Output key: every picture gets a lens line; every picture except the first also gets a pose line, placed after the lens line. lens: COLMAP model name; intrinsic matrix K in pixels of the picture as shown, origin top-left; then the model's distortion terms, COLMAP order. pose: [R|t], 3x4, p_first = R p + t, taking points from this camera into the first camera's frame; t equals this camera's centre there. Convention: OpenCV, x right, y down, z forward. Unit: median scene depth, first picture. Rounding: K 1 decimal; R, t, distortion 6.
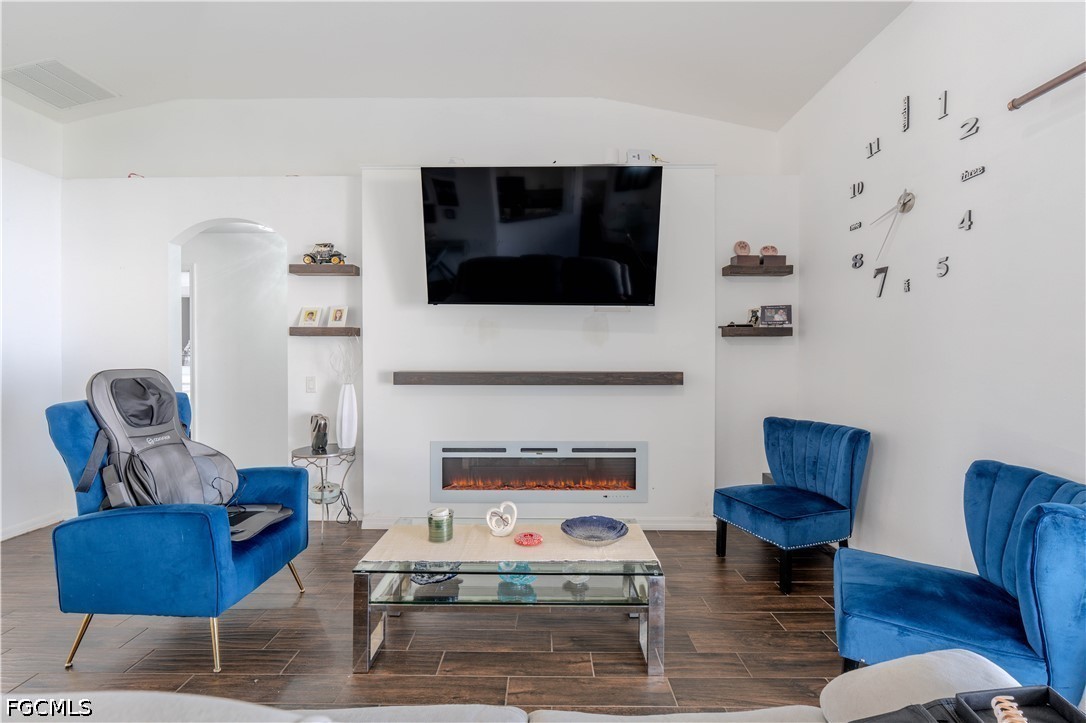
lens RADIAL K [[478.6, 0, 545.1], [0, 478.6, 357.9], [0, 0, 1]] dist [-0.008384, 0.003152]
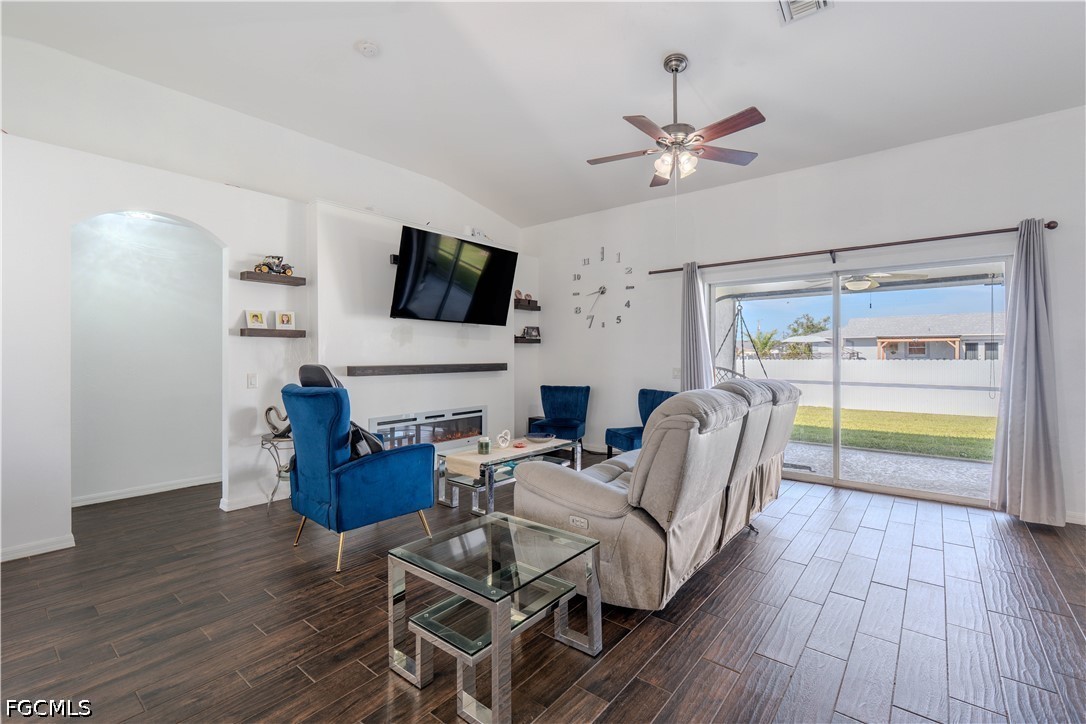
lens RADIAL K [[478.6, 0, 544.1], [0, 478.6, 355.6], [0, 0, 1]] dist [-0.008384, 0.003152]
pose [[0.626401, -0.004458, 0.779488, -0.979939], [0.006123, 0.999981, 0.000799, 0.001343], [-0.779477, 0.004272, 0.626417, -0.215220]]
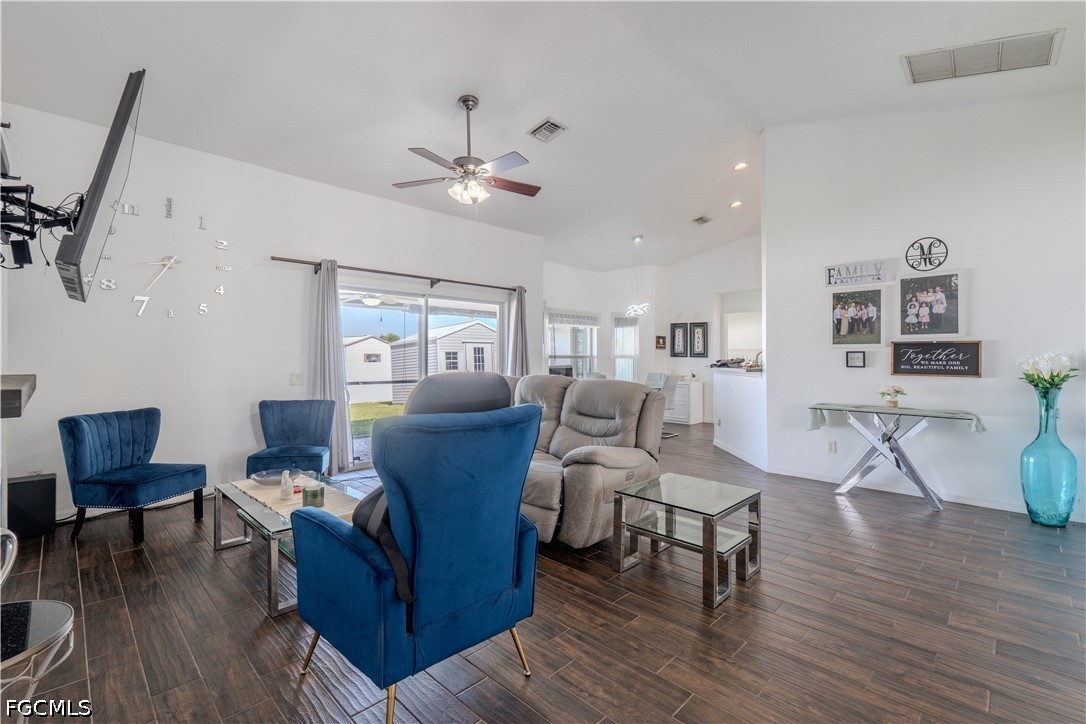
lens RADIAL K [[478.6, 0, 540.7], [0, 478.6, 366.4], [0, 0, 1]] dist [-0.008384, 0.003152]
pose [[-0.719030, -0.011597, 0.694882, -0.954787], [0.005493, 0.999735, 0.022369, 0.000739], [-0.694957, 0.019901, -0.718776, 0.962815]]
